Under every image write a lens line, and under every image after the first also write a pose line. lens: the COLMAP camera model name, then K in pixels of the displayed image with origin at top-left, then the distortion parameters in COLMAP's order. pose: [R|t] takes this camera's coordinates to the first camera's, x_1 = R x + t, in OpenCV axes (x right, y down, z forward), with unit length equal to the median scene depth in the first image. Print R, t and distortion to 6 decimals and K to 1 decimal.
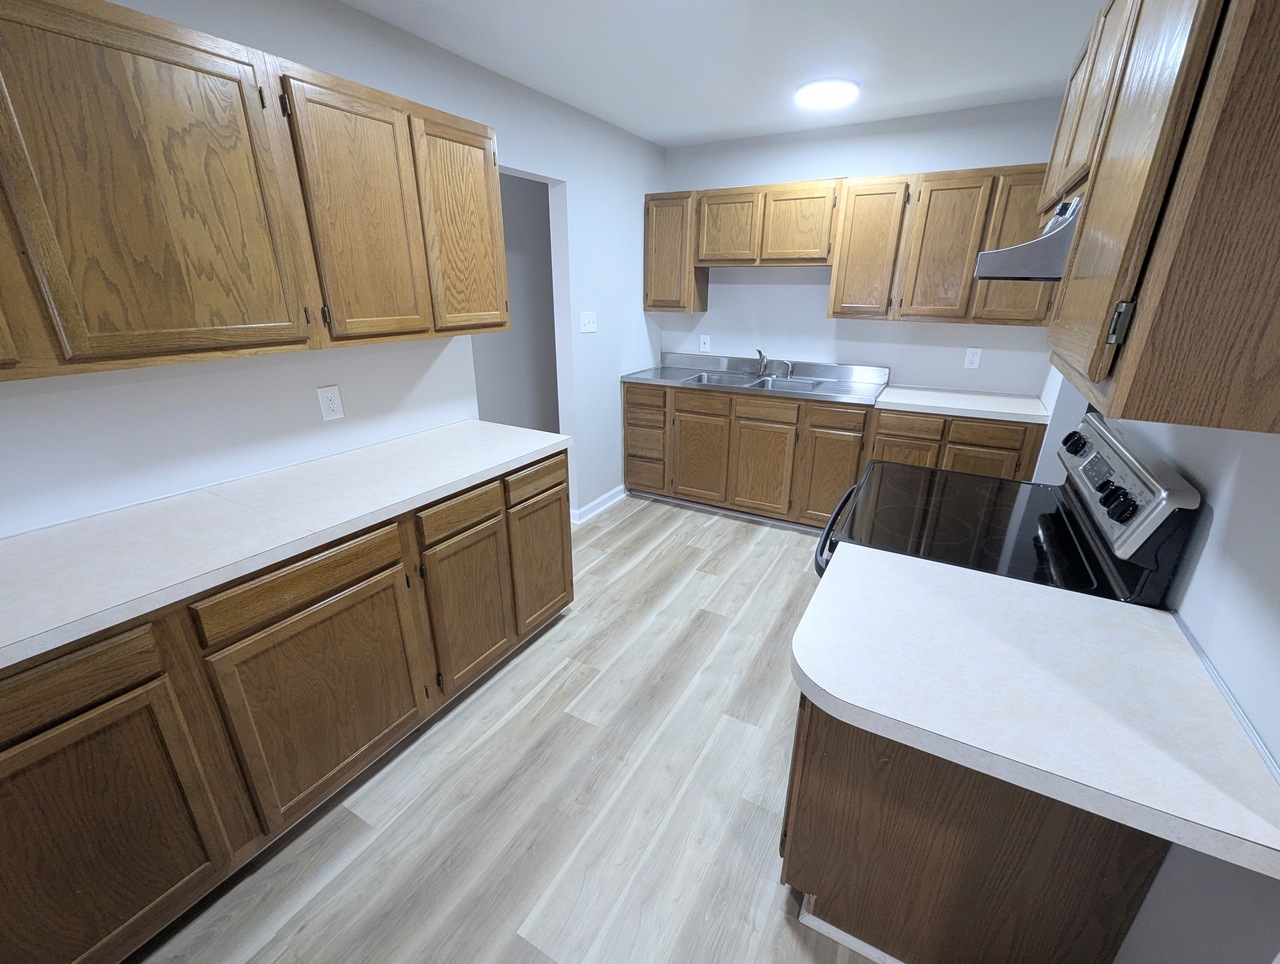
lens RADIAL K [[534.8, 0, 639.8], [0, 534.8, 482.5], [0, 0, 1]] dist [0.001673, 0.000078]
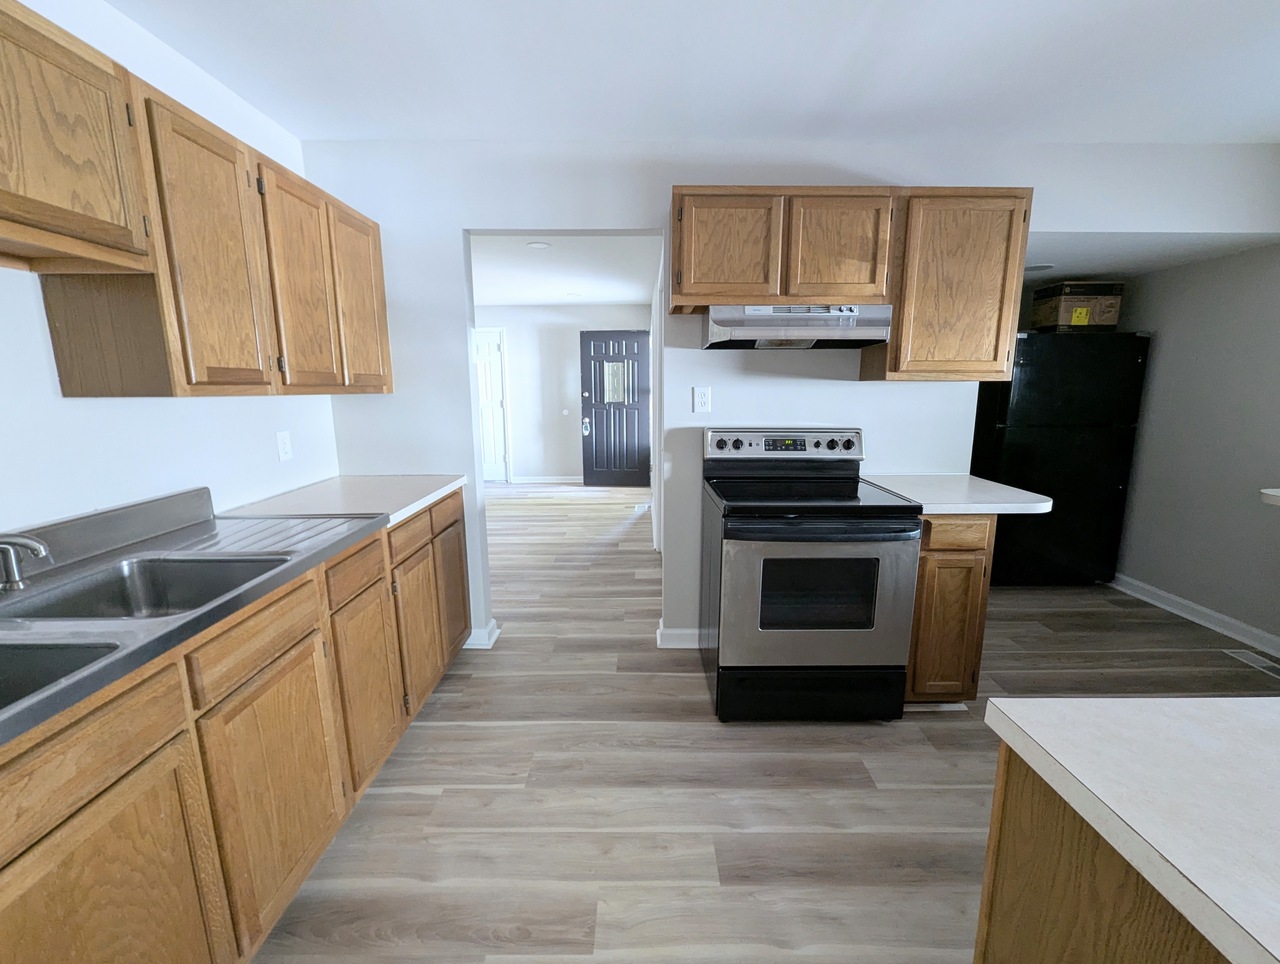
lens RADIAL K [[534.8, 0, 638.3], [0, 534.8, 479.9], [0, 0, 1]] dist [0.001673, 0.000078]
pose [[-0.499031, -0.158456, 0.851974, -0.291423], [0.307450, 0.886812, 0.345020, -0.411916], [-0.810212, 0.434115, -0.393829, 1.295051]]
